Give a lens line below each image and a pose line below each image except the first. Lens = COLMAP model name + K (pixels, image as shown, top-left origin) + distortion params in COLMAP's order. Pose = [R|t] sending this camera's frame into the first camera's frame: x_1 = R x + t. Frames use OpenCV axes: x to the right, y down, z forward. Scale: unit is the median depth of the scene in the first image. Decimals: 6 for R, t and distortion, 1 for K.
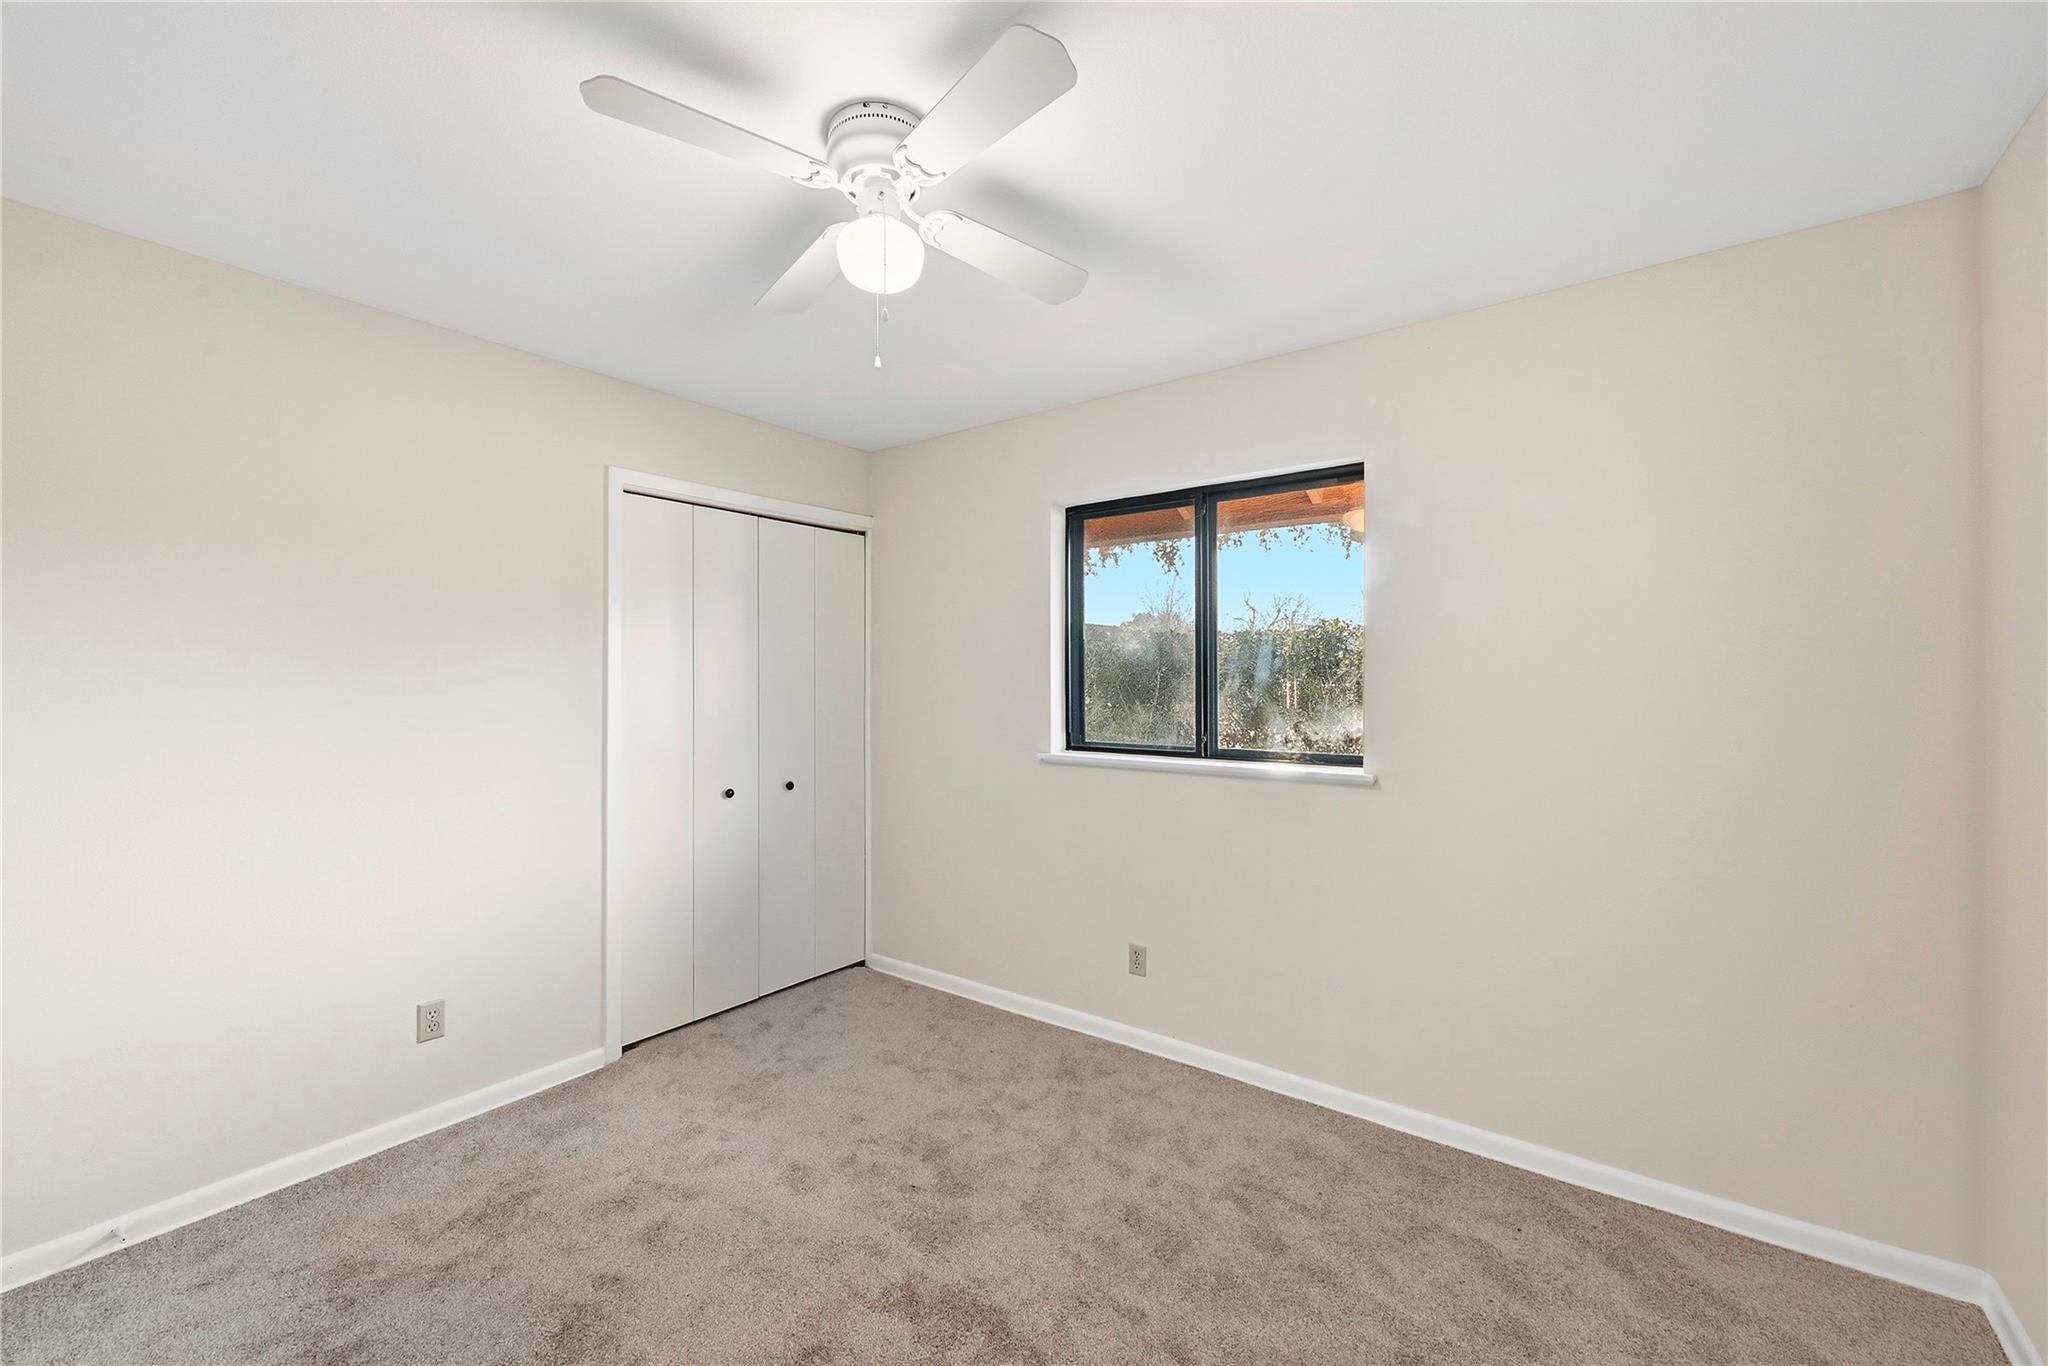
lens RADIAL K [[832.2, 0, 1028.2], [0, 832.2, 672.1], [0, 0, 1]] dist [0.007691, 0.000396]
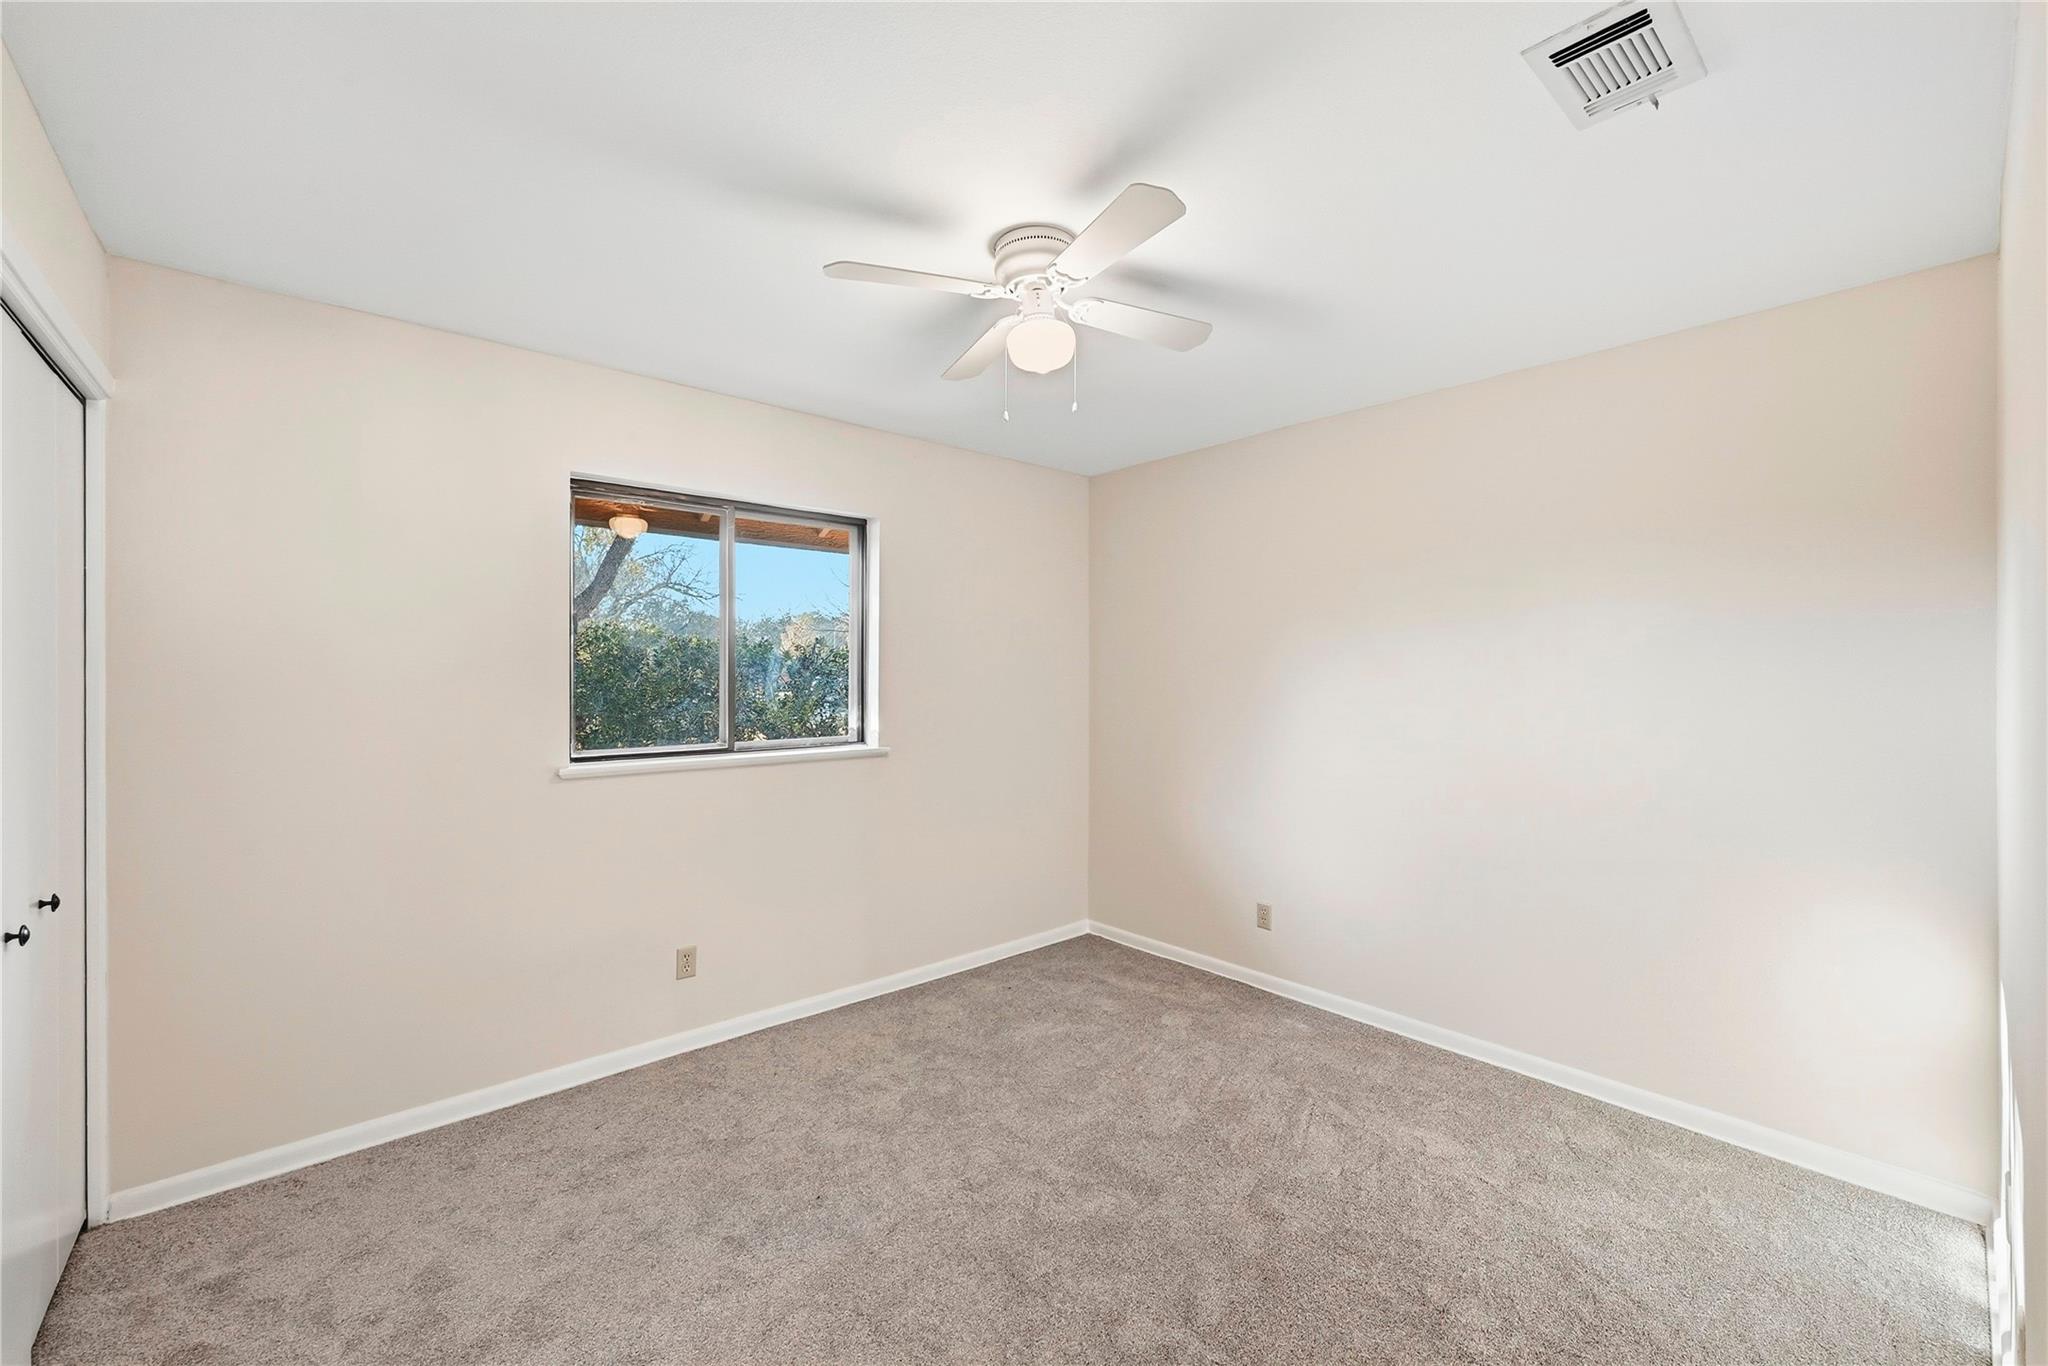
lens RADIAL K [[832.2, 0, 1028.2], [0, 832.2, 672.1], [0, 0, 1]] dist [0.007691, 0.000396]
pose [[0.216531, -0.005828, 0.976258, -0.755989], [-0.005098, 0.999962, 0.007100, -0.007437], [-0.976262, -0.006515, 0.216493, 0.400396]]
